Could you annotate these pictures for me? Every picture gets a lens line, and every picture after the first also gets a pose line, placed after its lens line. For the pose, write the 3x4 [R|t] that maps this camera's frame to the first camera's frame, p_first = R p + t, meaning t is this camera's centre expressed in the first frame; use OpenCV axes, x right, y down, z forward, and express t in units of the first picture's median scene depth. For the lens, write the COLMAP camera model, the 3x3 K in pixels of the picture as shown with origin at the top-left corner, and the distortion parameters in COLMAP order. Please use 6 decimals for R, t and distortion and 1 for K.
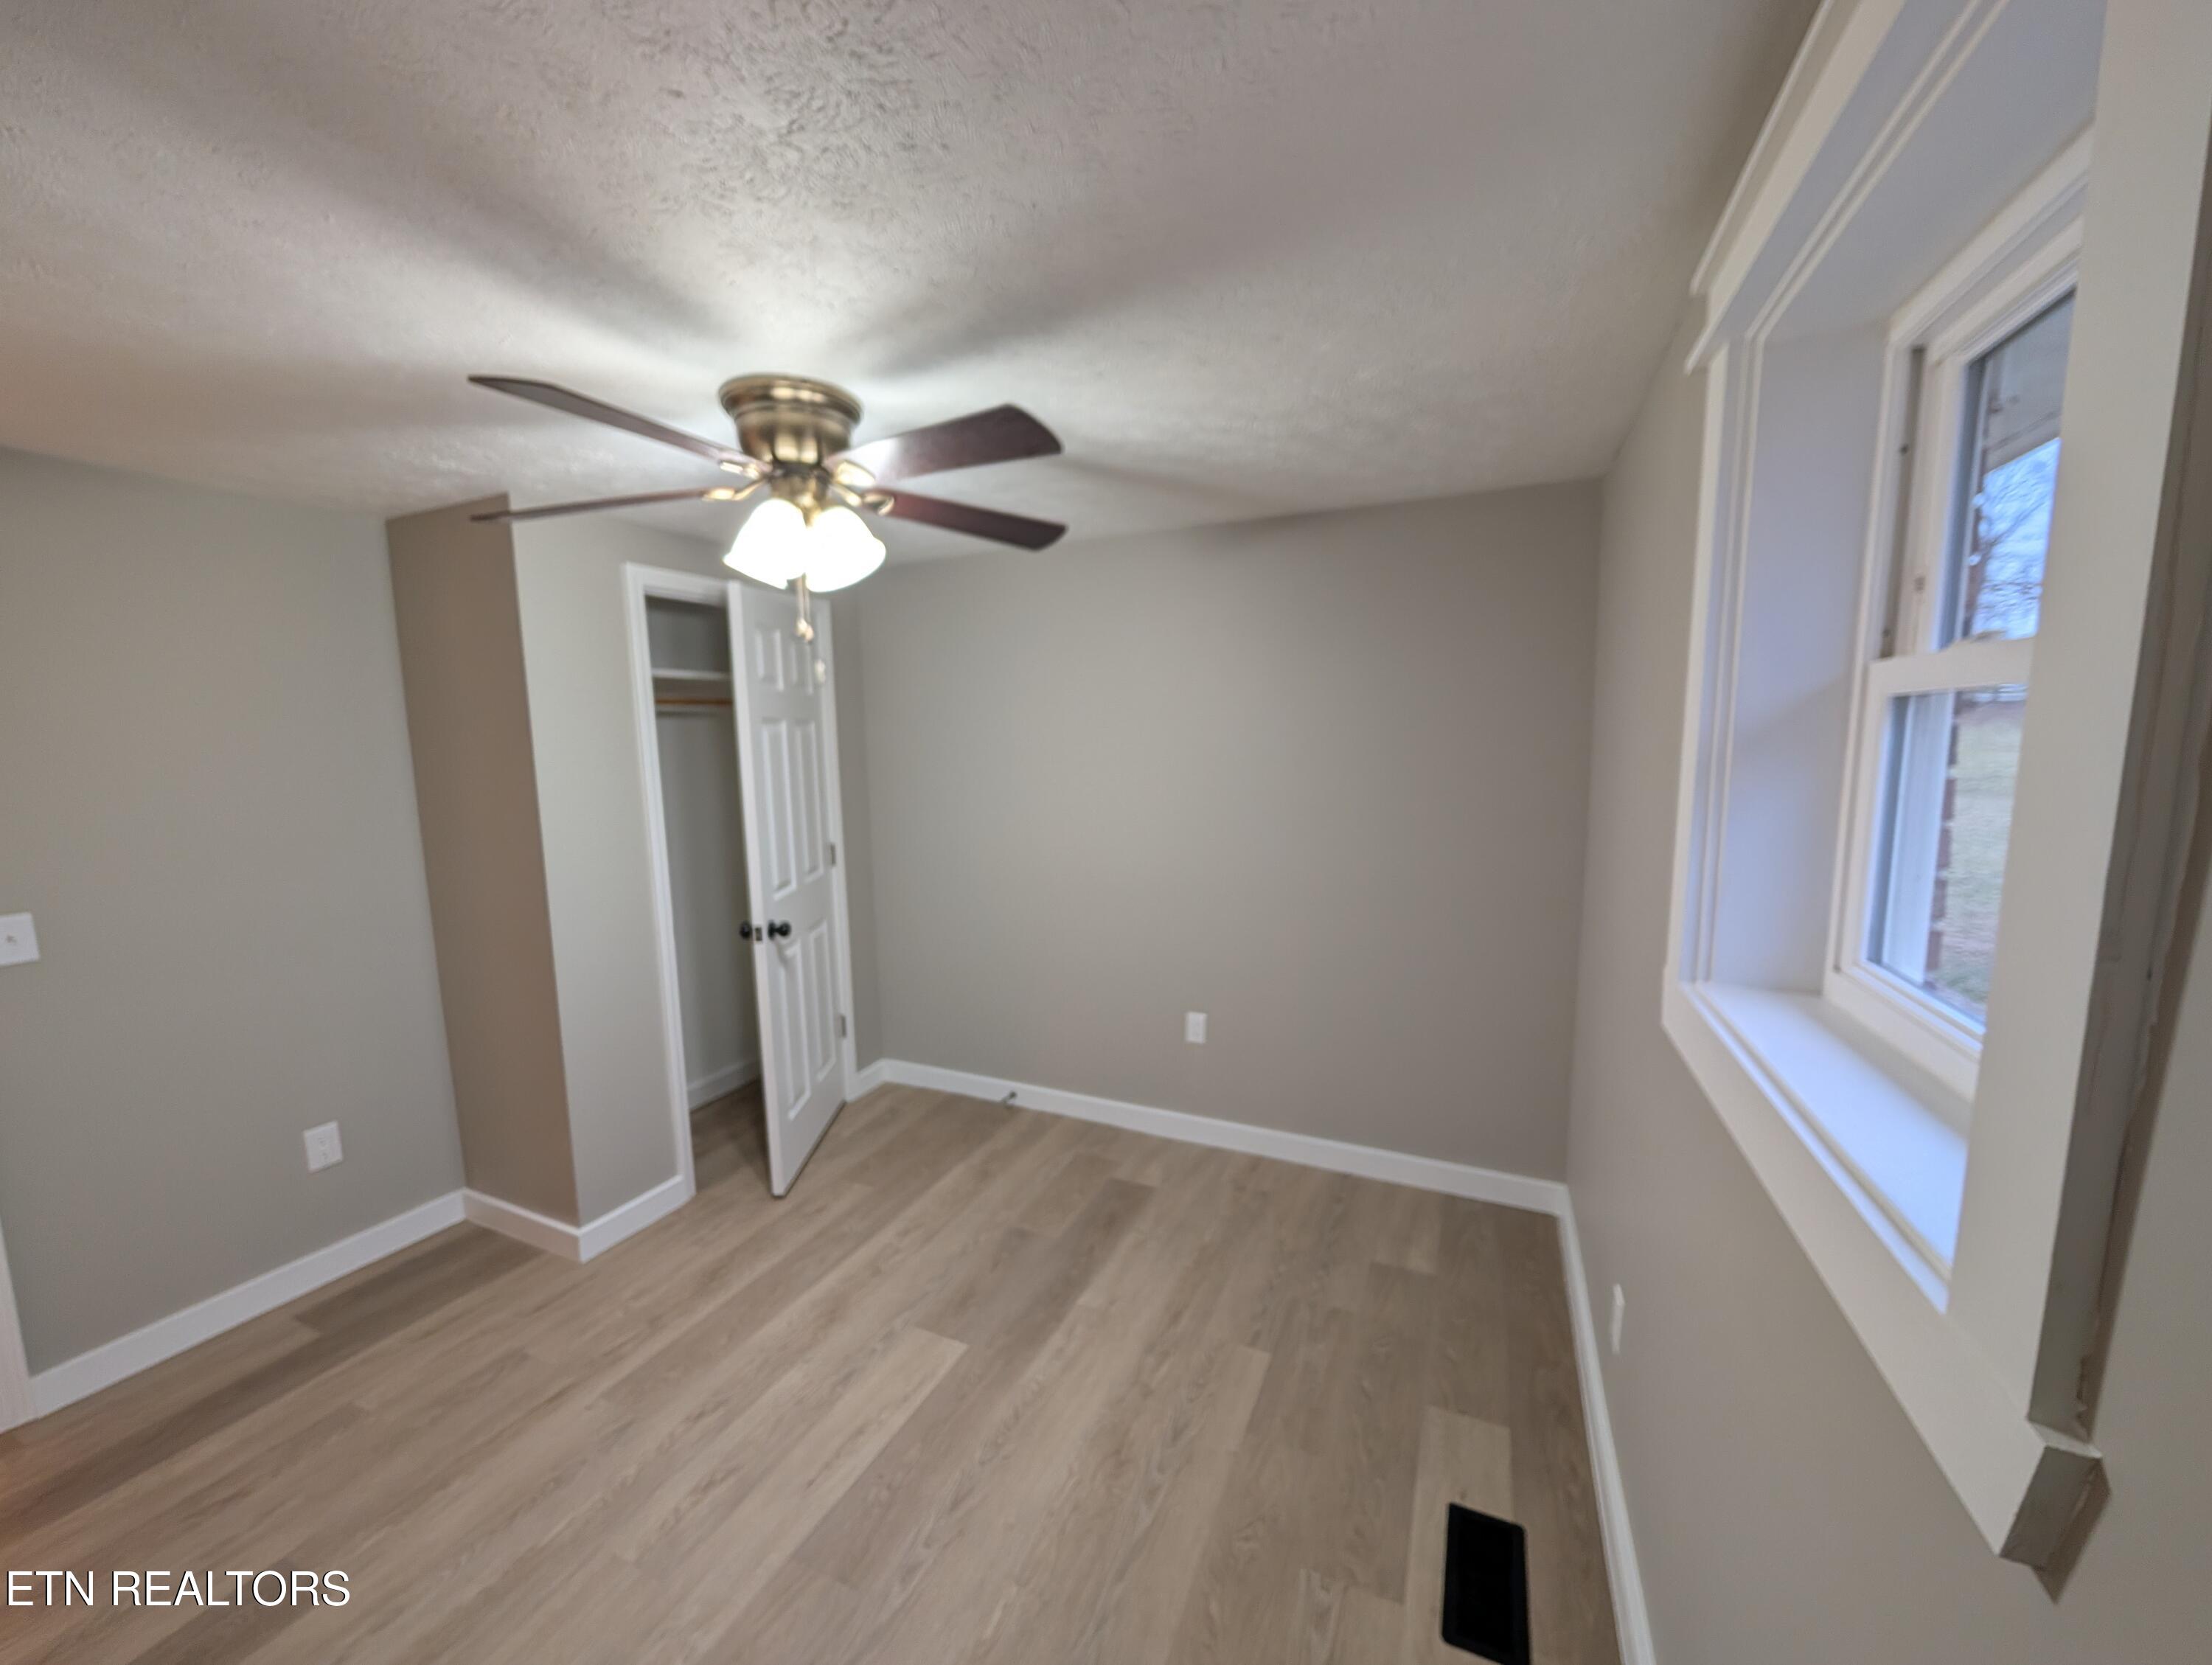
lens RADIAL K [[845.0, 0, 1106.0], [0, 845.0, 832.5], [0, 0, 1]] dist [0.000699, 0.000067]
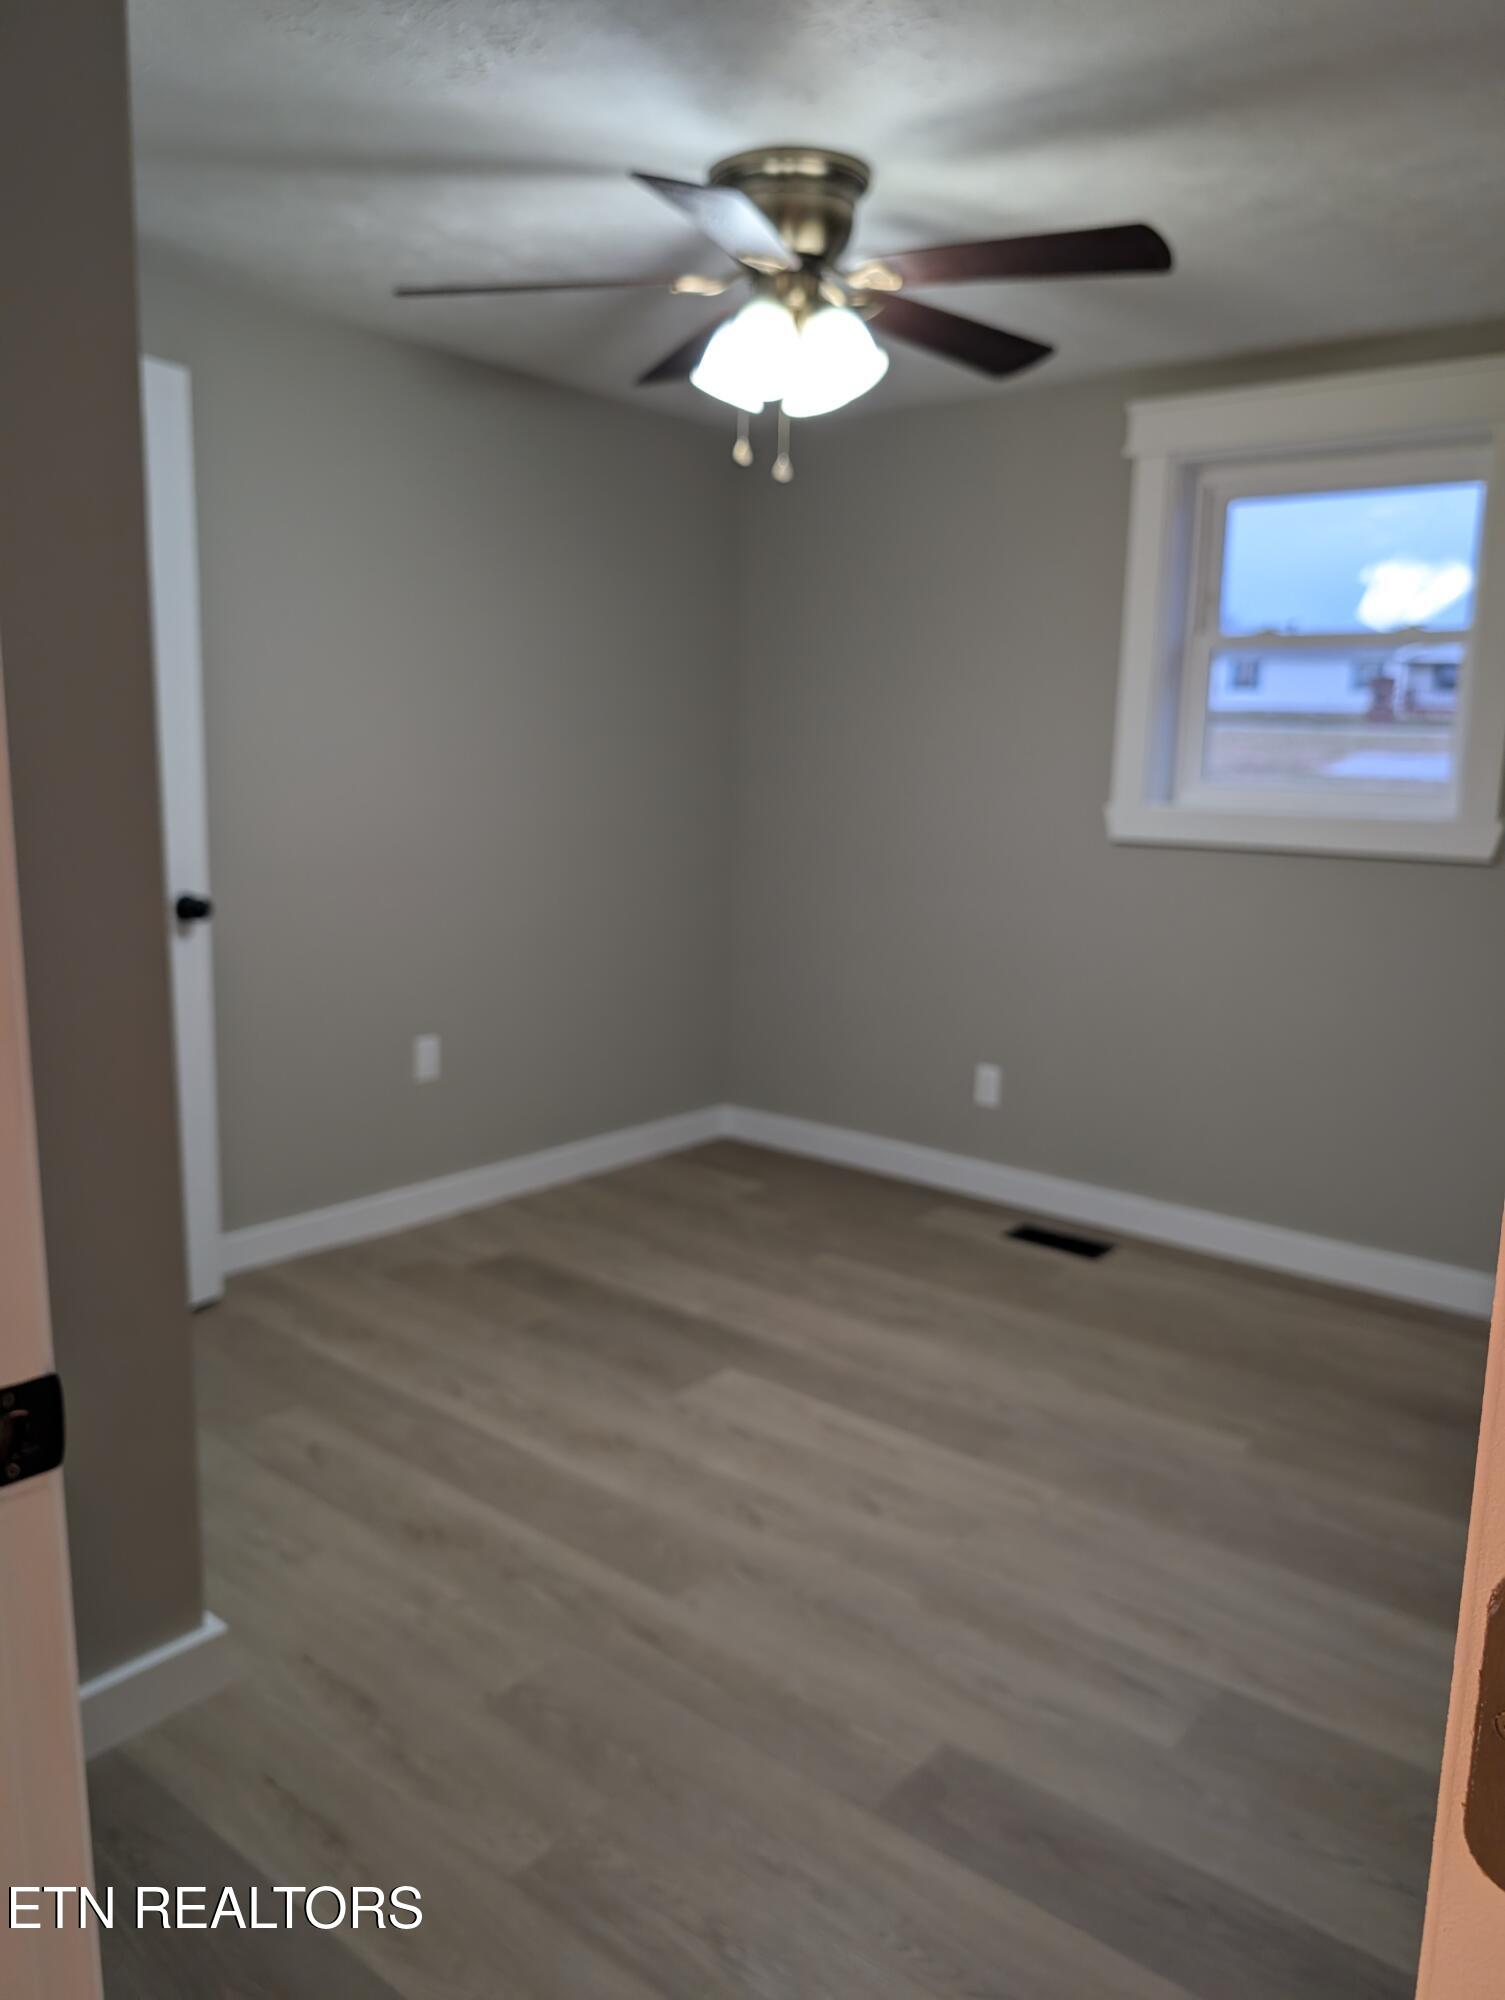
lens RADIAL K [[1471.8, 0, 752.5], [0, 1471.8, 1000.0], [0, 0, 1]] dist [0.064916, -0.071815]
pose [[0.262474, -0.143220, 0.954251, -1.388494], [0.084816, 0.988520, 0.125034, 0.059841], [-0.961204, 0.048118, 0.271609, 0.520396]]
